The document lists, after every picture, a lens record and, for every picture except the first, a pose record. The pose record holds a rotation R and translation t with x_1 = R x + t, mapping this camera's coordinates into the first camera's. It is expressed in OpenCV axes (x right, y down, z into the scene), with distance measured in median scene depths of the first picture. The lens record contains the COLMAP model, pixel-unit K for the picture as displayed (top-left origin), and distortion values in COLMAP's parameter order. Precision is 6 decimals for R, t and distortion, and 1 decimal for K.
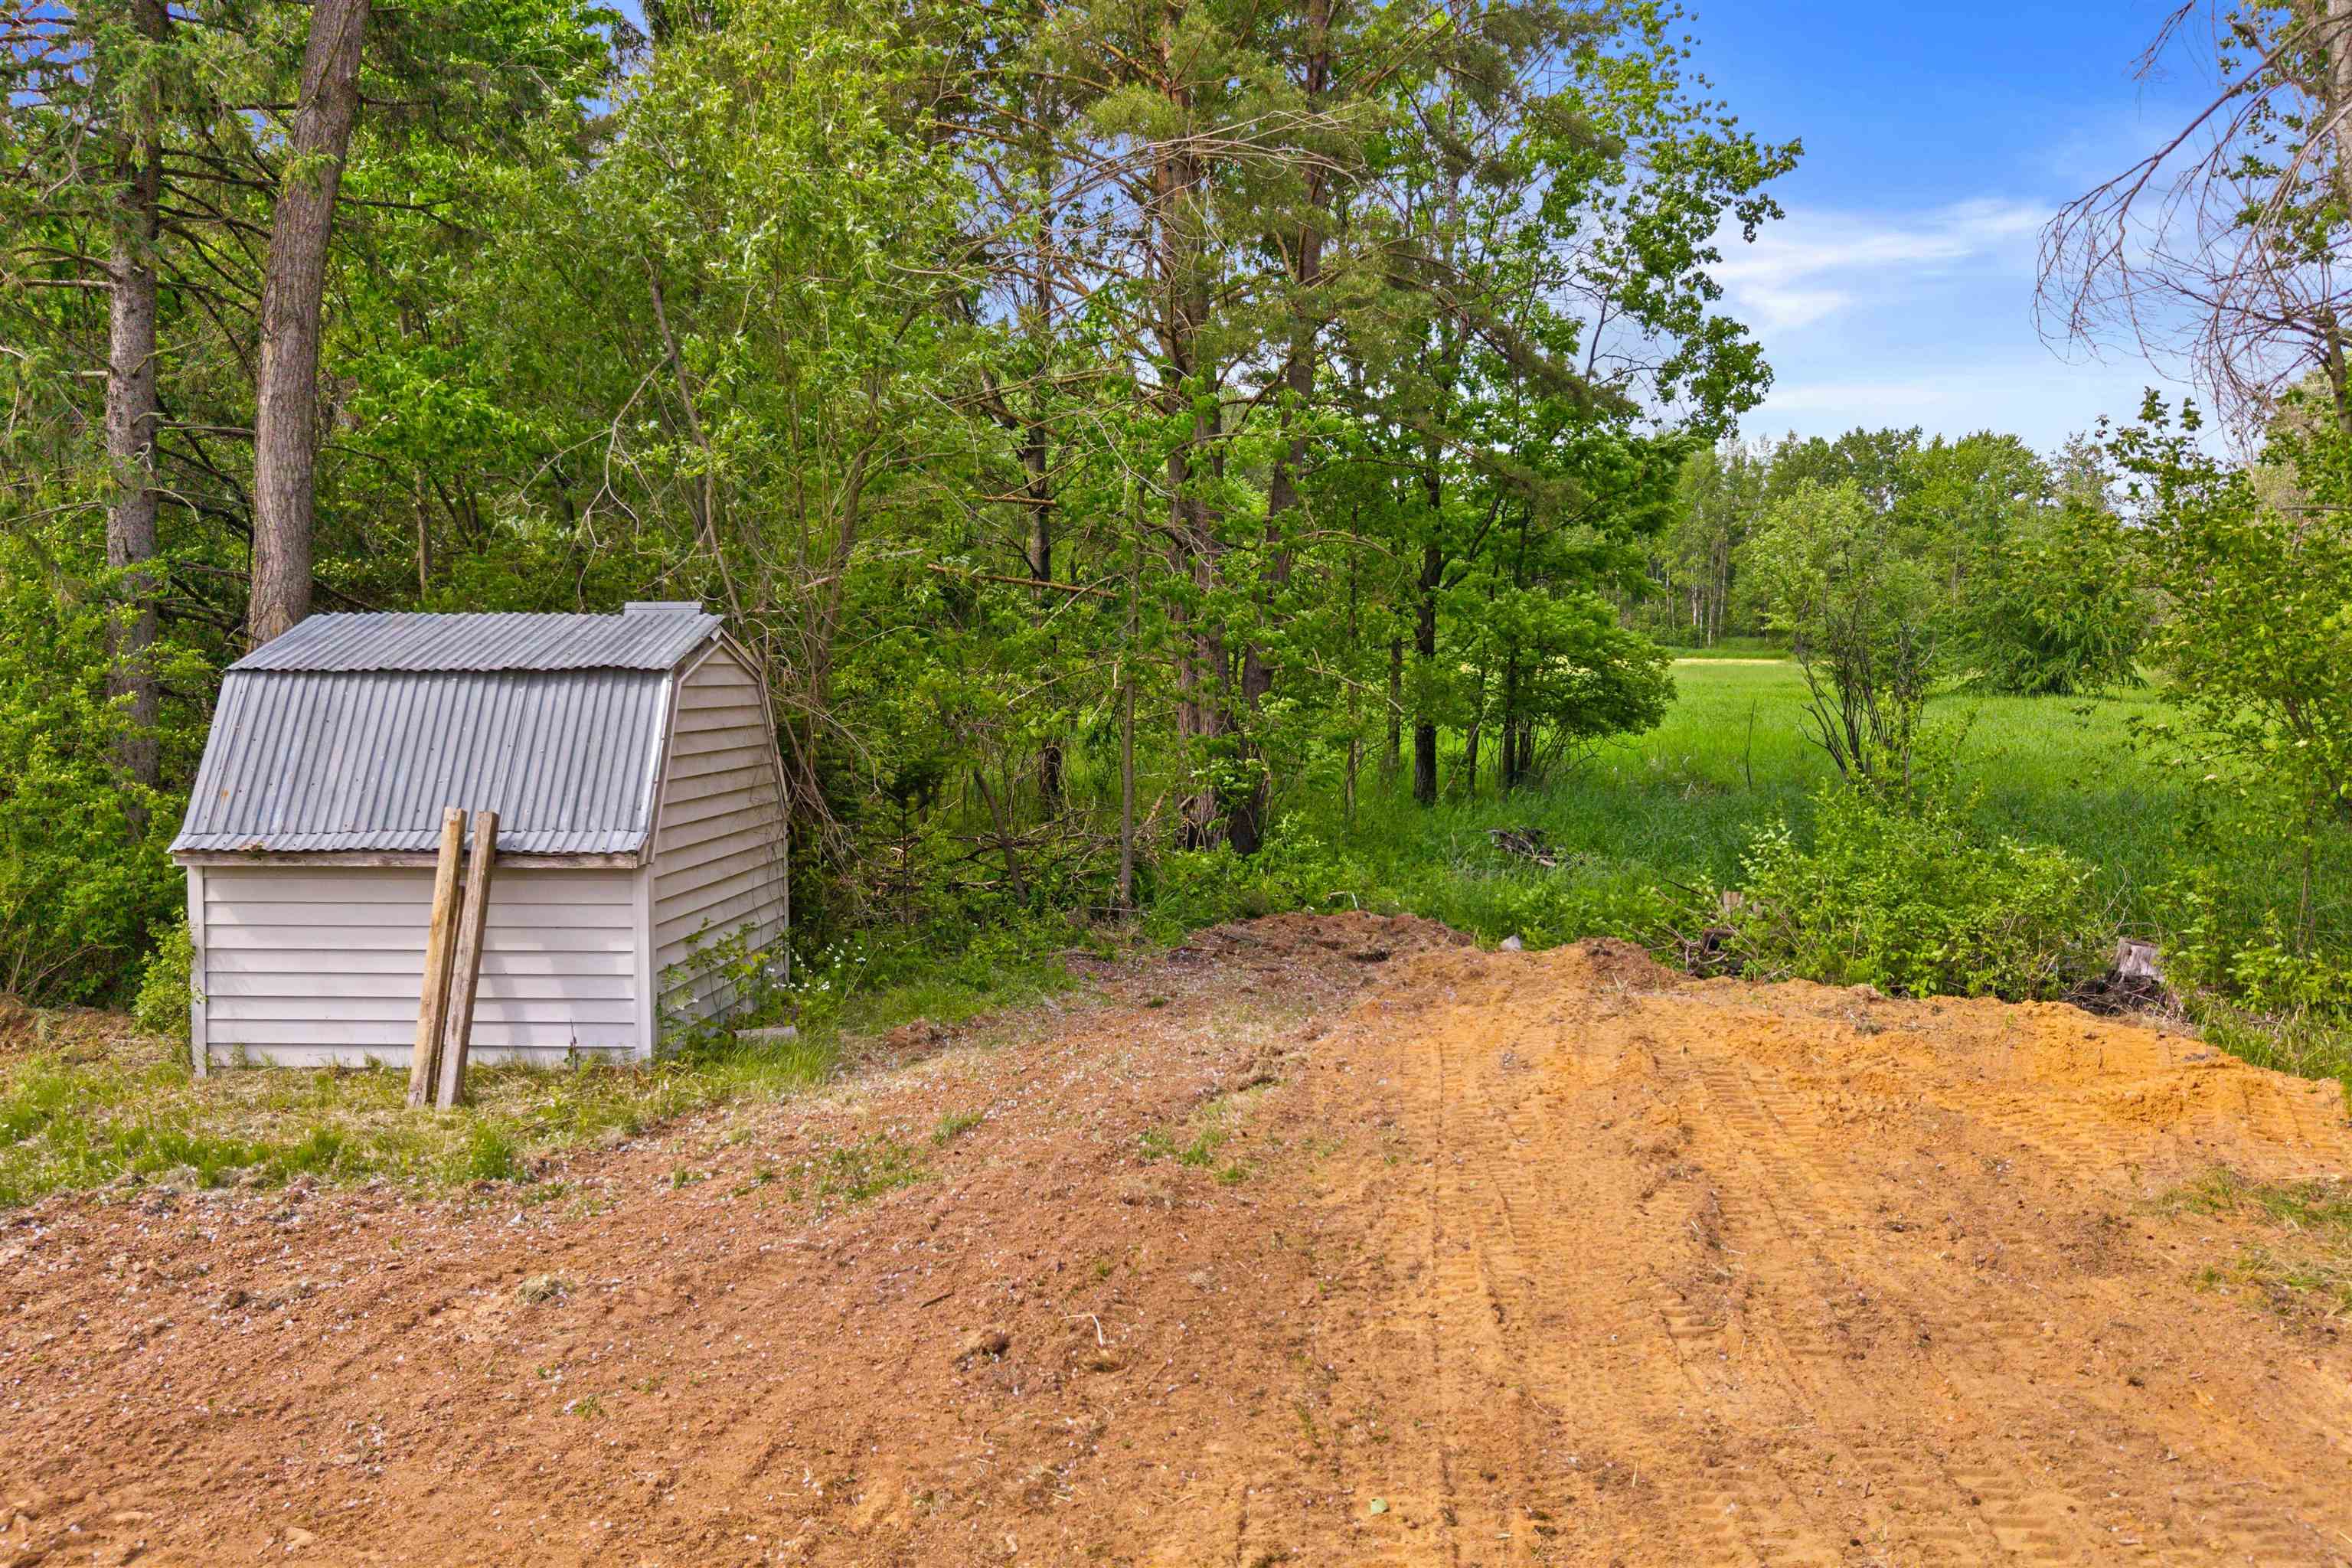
lens RADIAL K [[1849.5, 0, 1177.7], [0, 1849.5, 788.7], [0, 0, 1]] dist [0.048782, -0.074015]
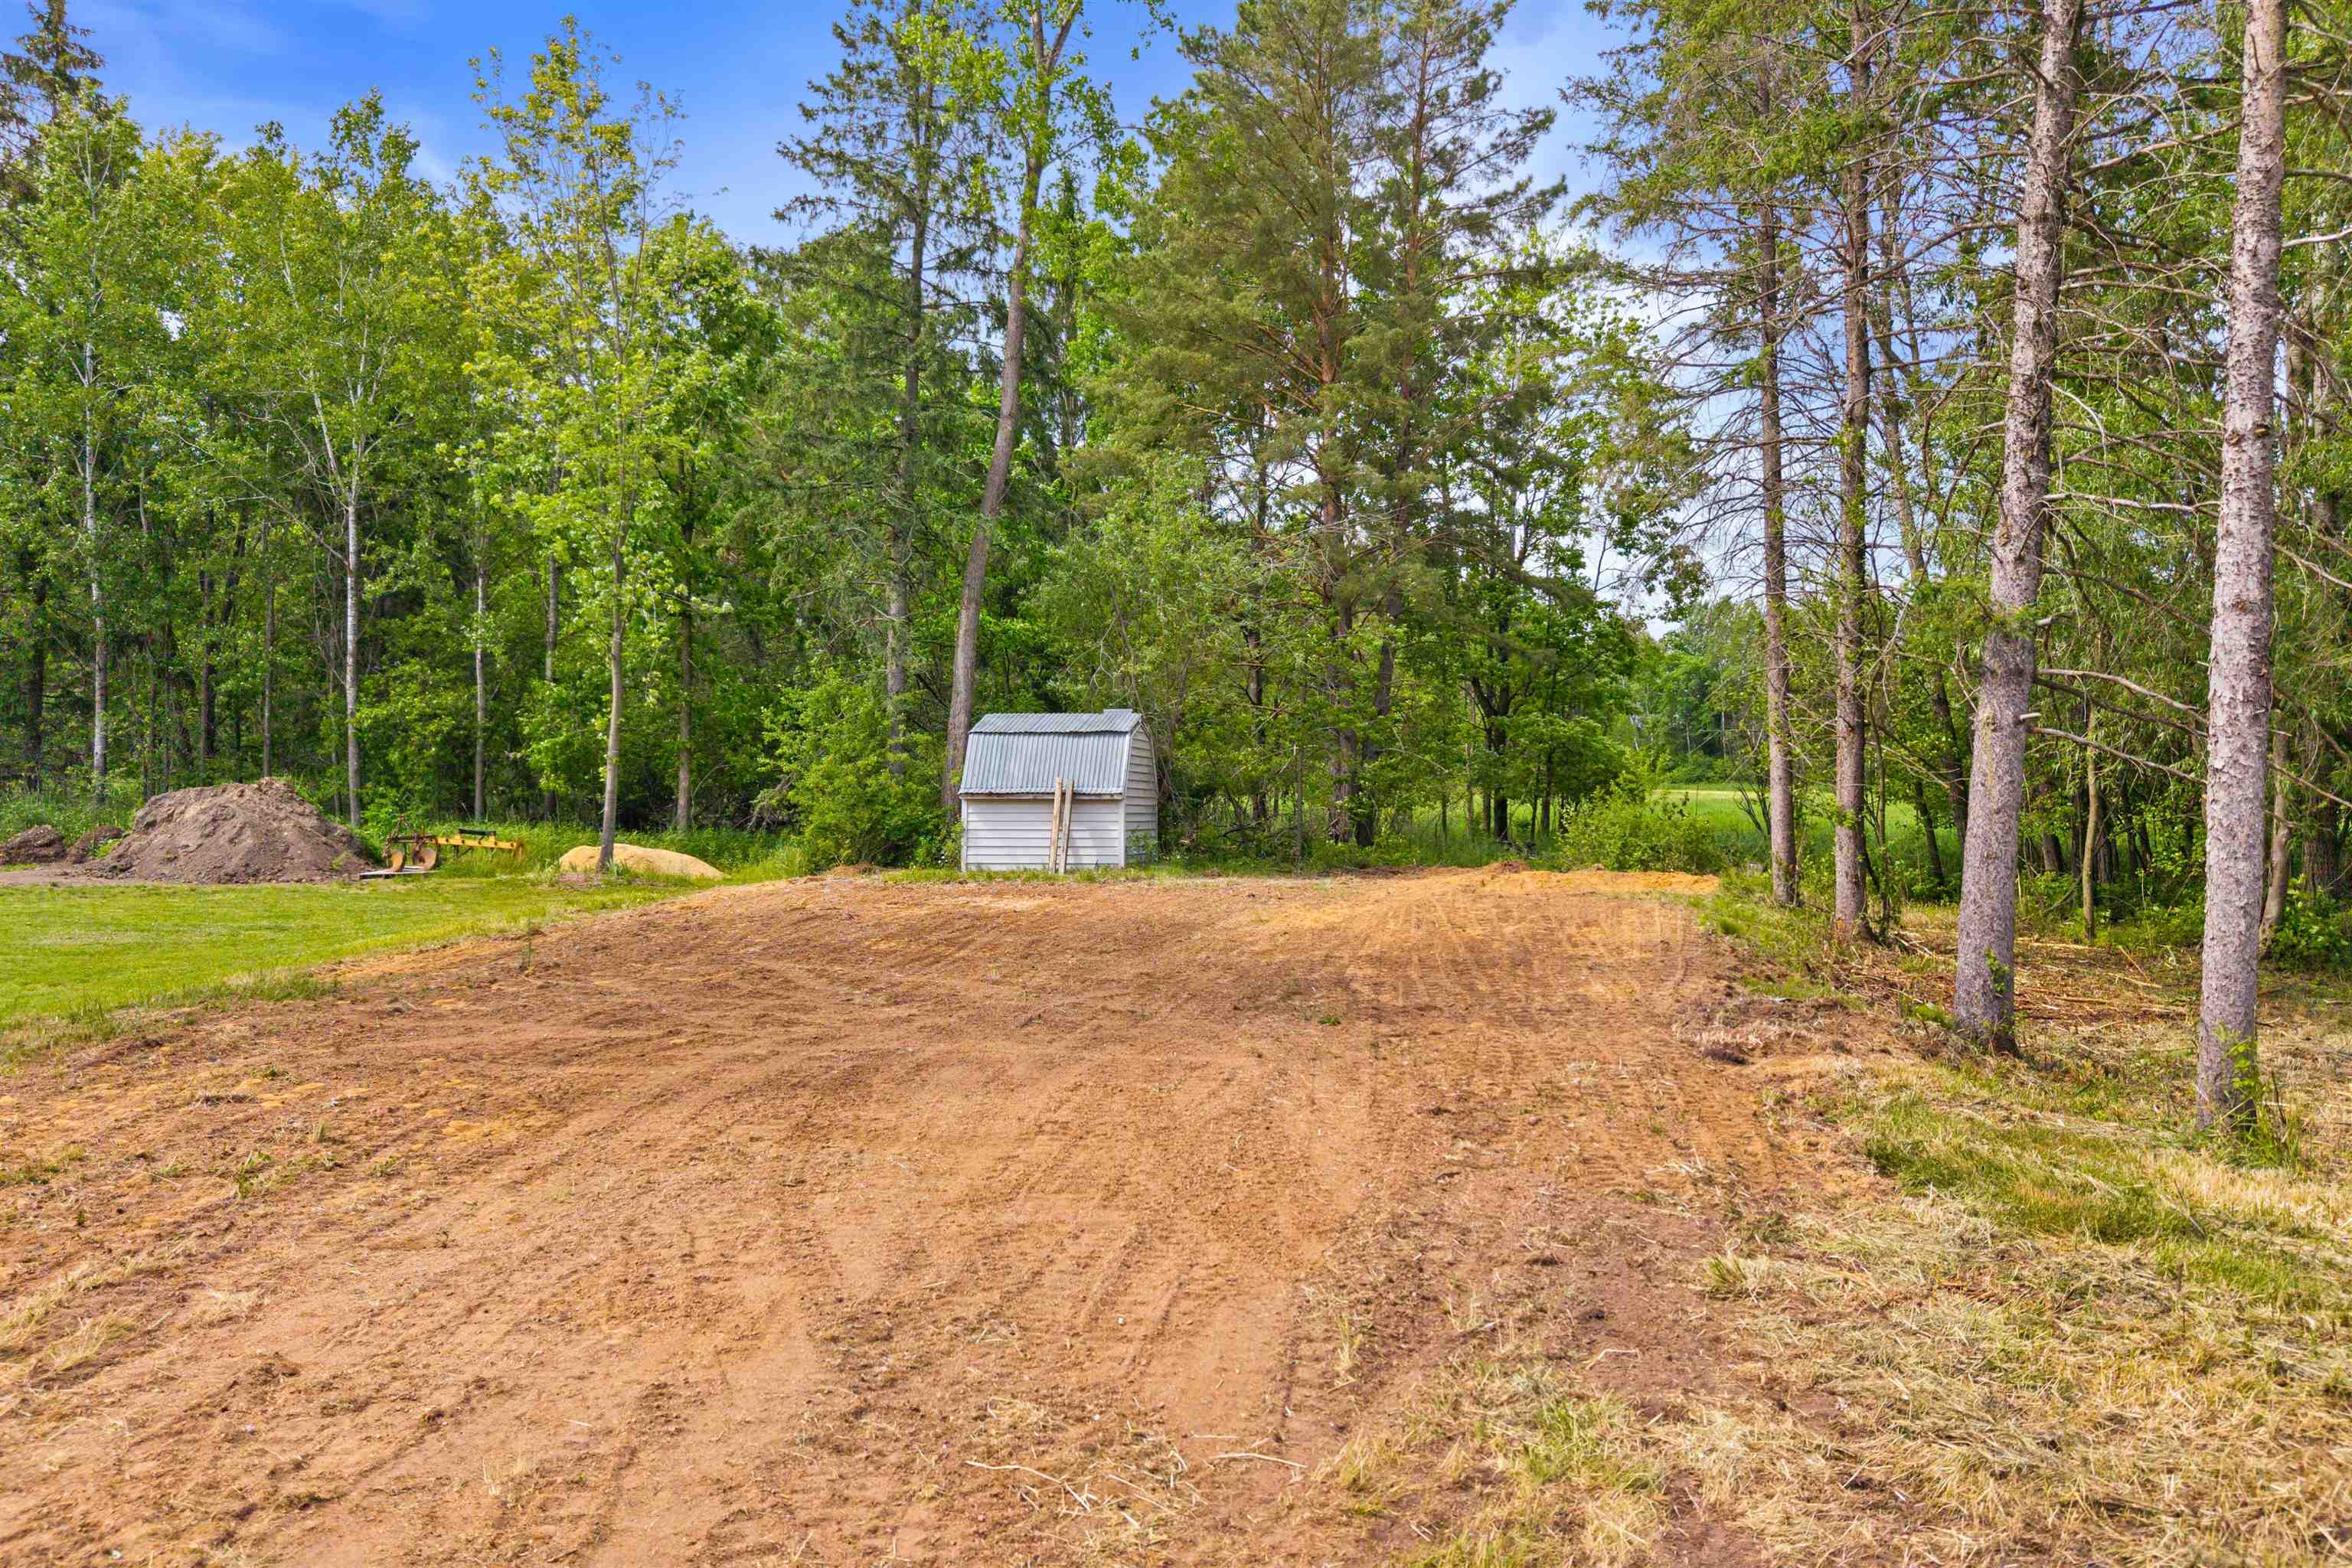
lens RADIAL K [[1849.5, 0, 1172.3], [0, 1849.5, 784.2], [0, 0, 1]] dist [0.048782, -0.074015]
pose [[0.993548, -0.000692, -0.113410, 0.101437], [-0.008273, 0.996875, -0.078554, 0.222866], [0.113110, 0.078986, 0.990438, -1.668859]]
